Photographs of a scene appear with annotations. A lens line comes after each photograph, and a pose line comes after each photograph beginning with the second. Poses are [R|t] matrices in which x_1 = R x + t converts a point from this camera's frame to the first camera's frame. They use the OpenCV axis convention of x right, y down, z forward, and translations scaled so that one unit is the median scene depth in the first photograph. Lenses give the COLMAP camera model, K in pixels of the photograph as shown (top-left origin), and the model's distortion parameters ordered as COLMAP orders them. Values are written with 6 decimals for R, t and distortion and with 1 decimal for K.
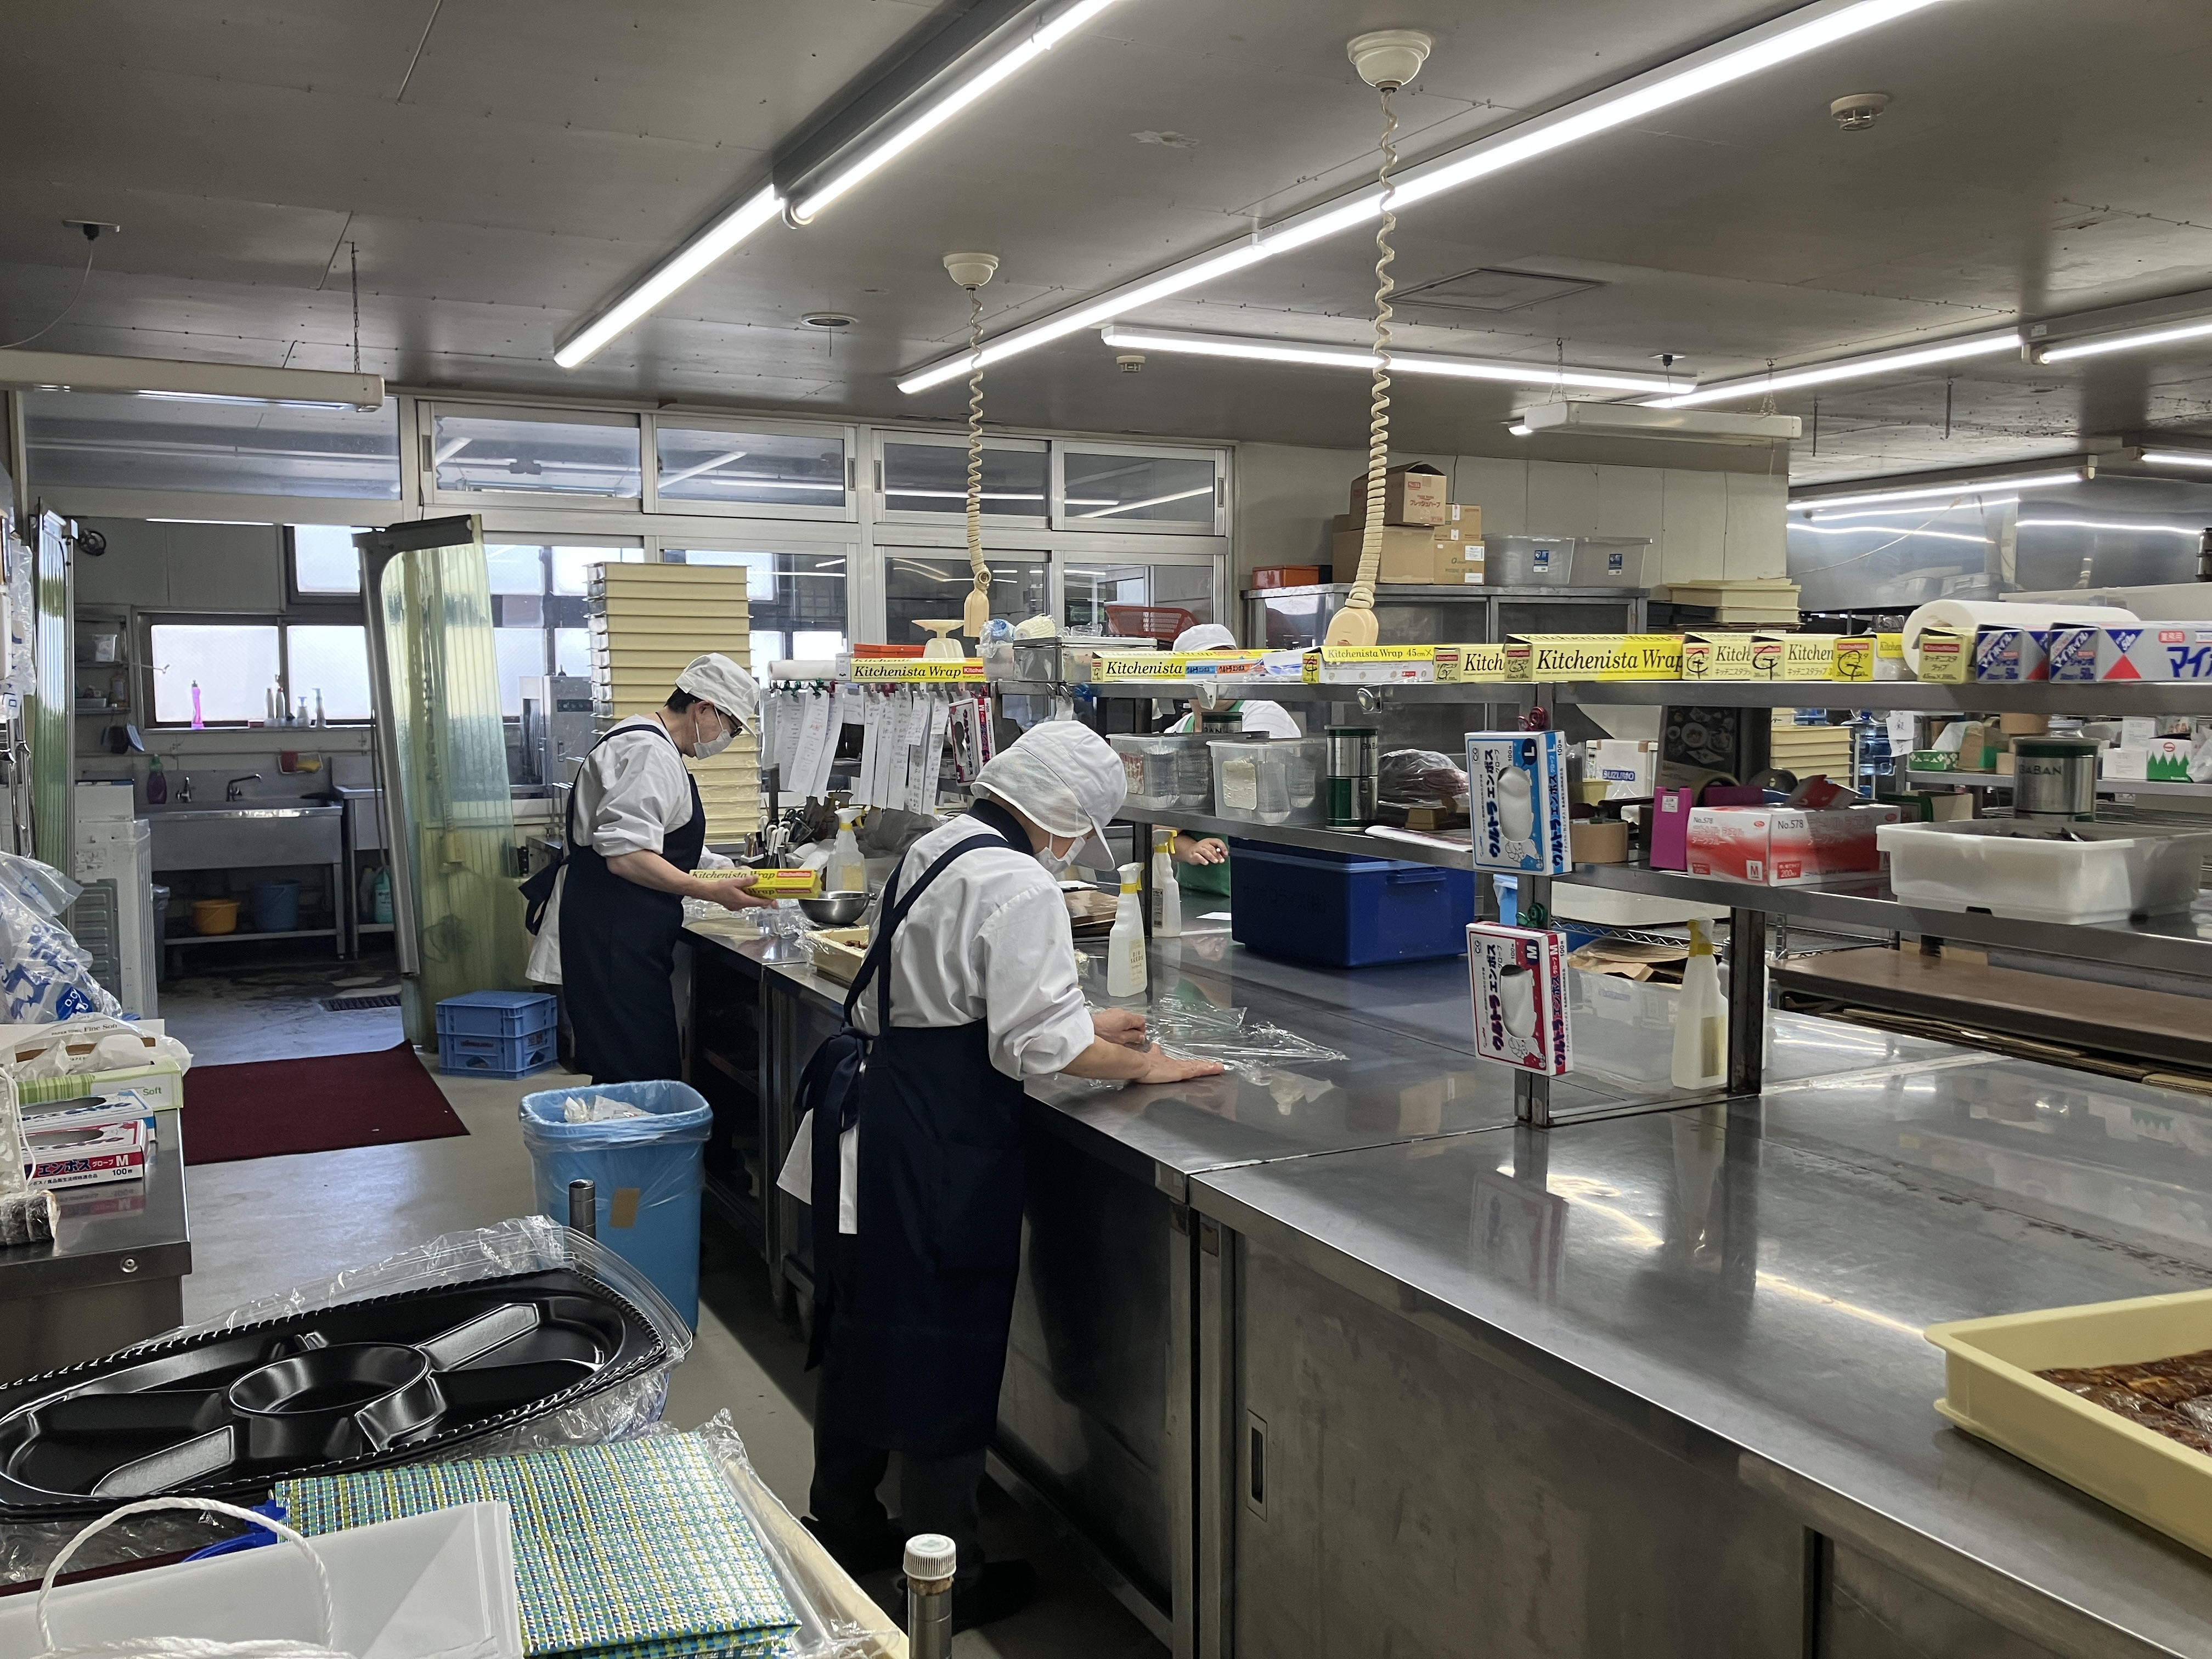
lens RADIAL K [[1801.7, 0, 1102.6], [0, 1801.7, 821.3], [0, 0, 1]] dist [-0.010168, -0.004033]
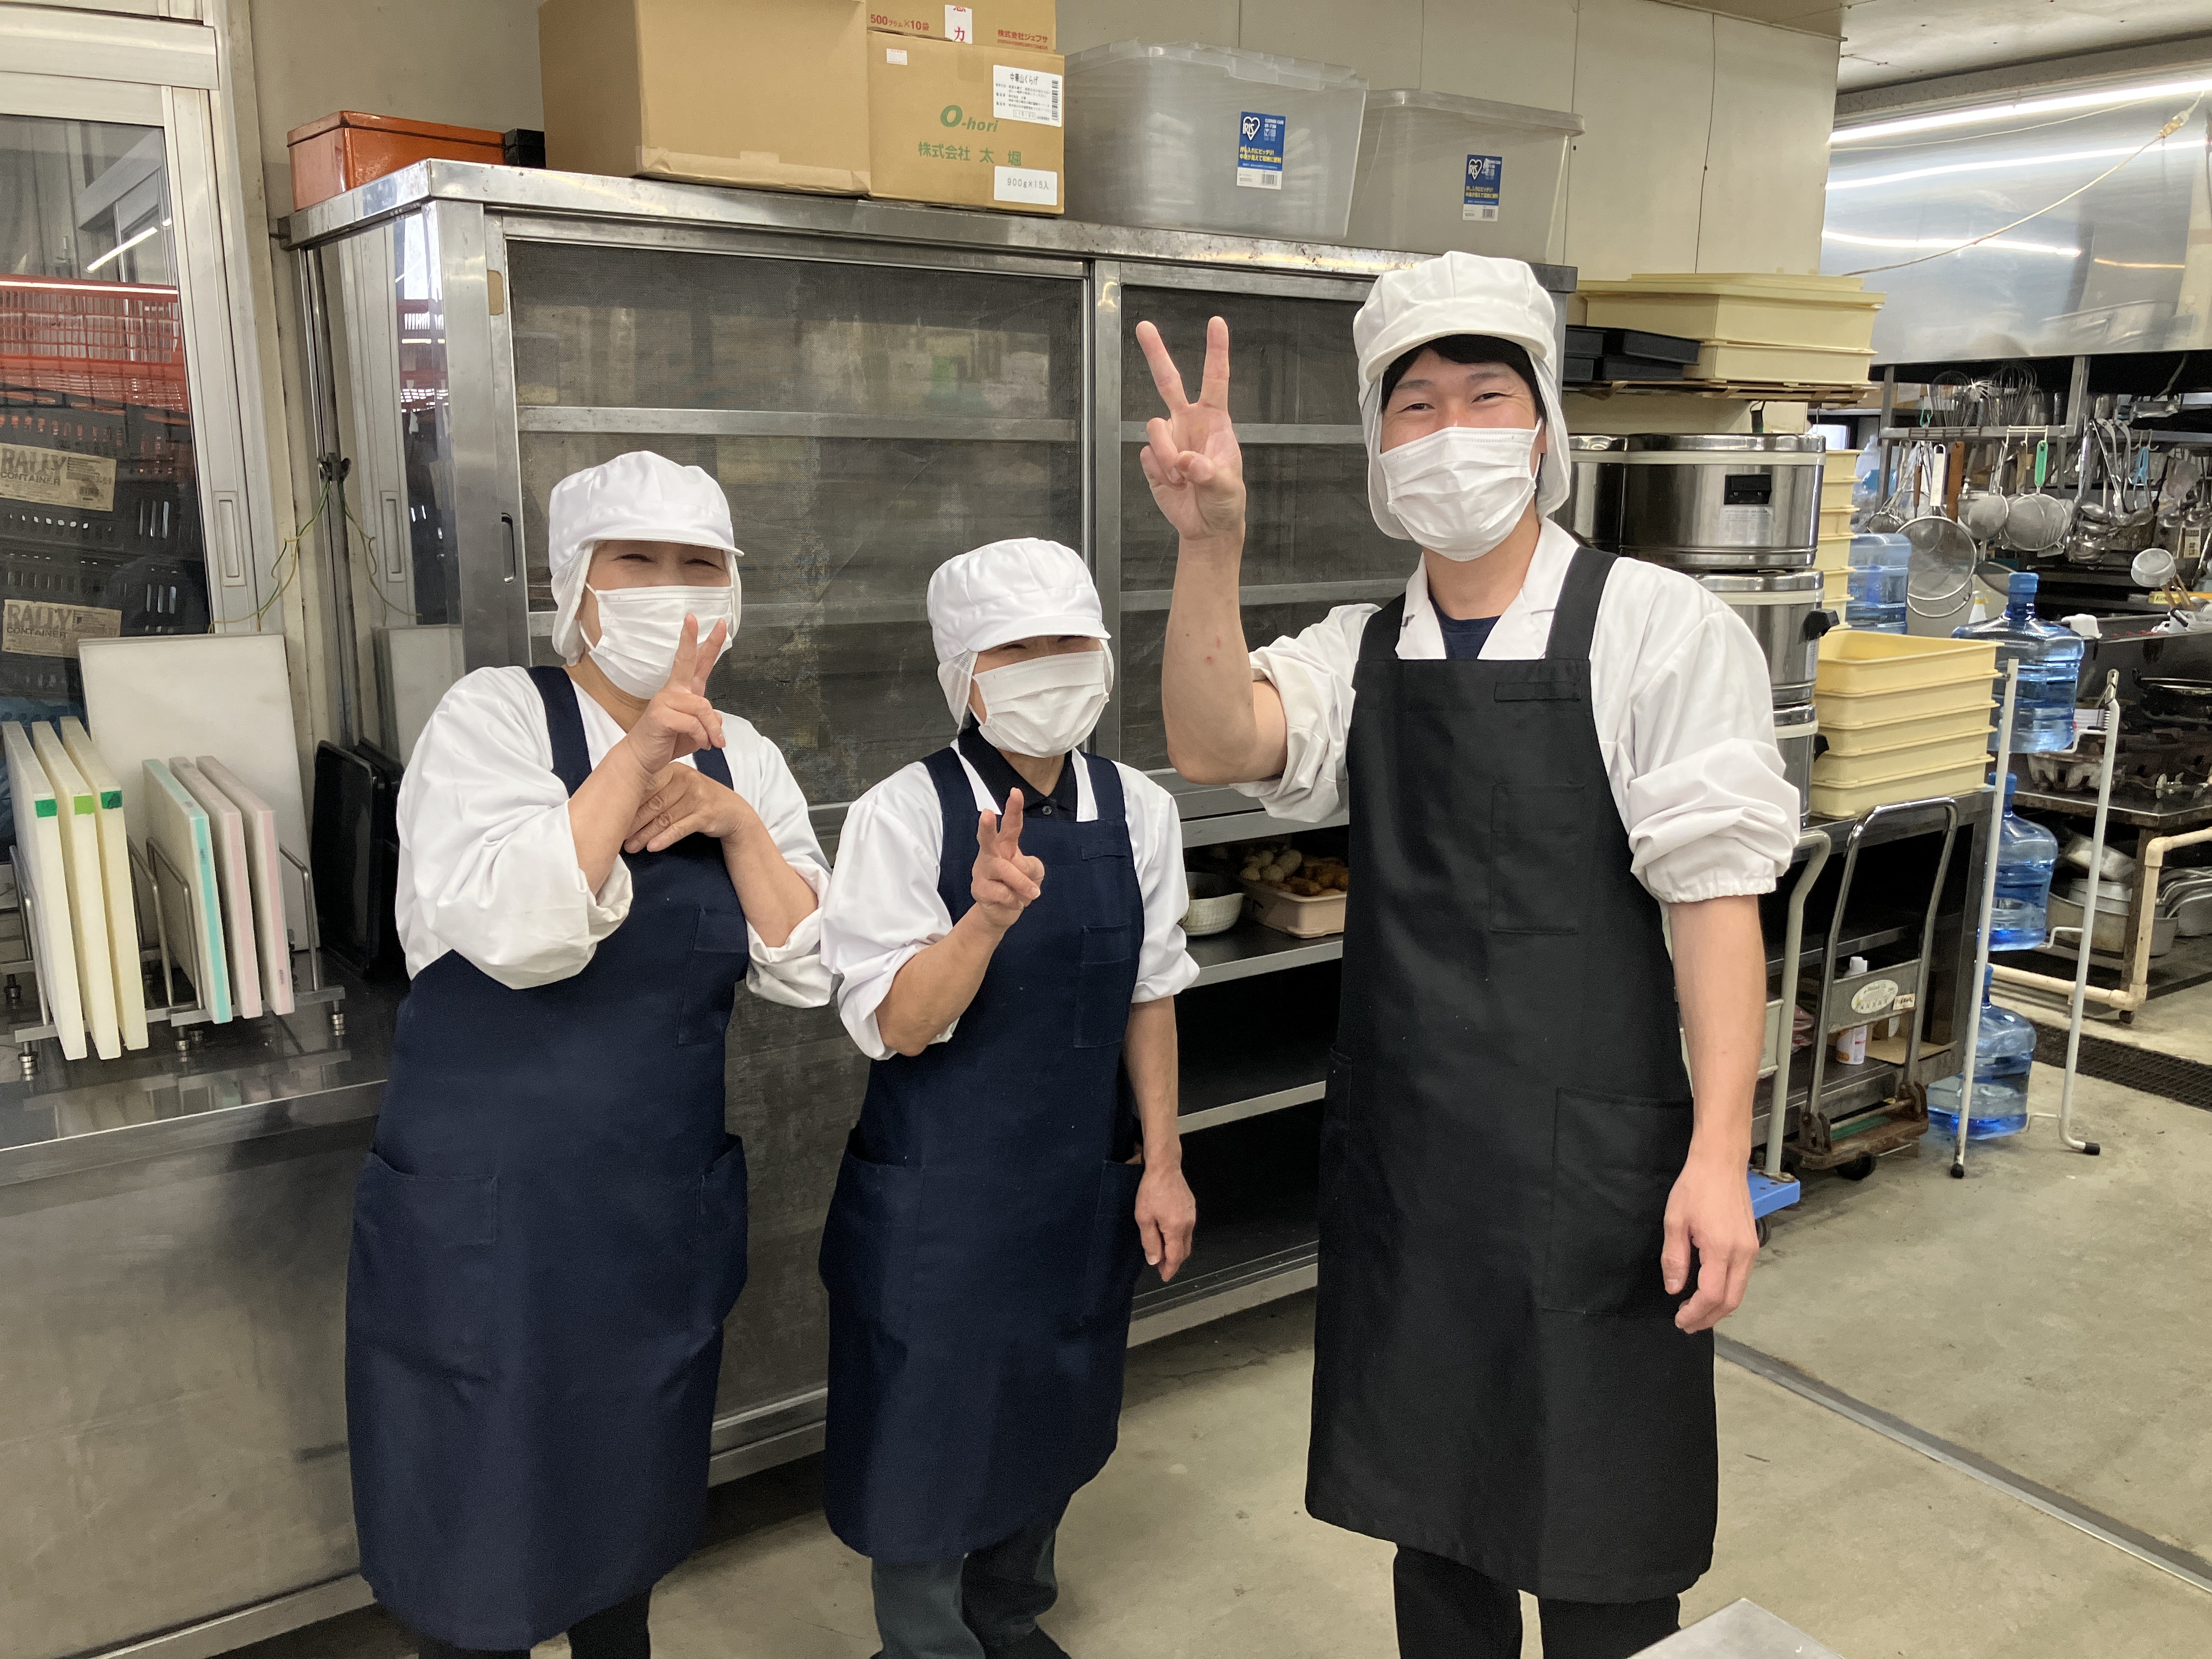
lens RADIAL K [[1801.7, 0, 1107.8], [0, 1801.7, 836.1], [0, 0, 1]] dist [-0.010168, -0.004033]
pose [[0.993681, 0.003258, 0.112194, 0.175408], [-0.018449, 0.990725, 0.134624, -0.065364], [-0.110715, -0.135843, 0.984525, 0.651852]]
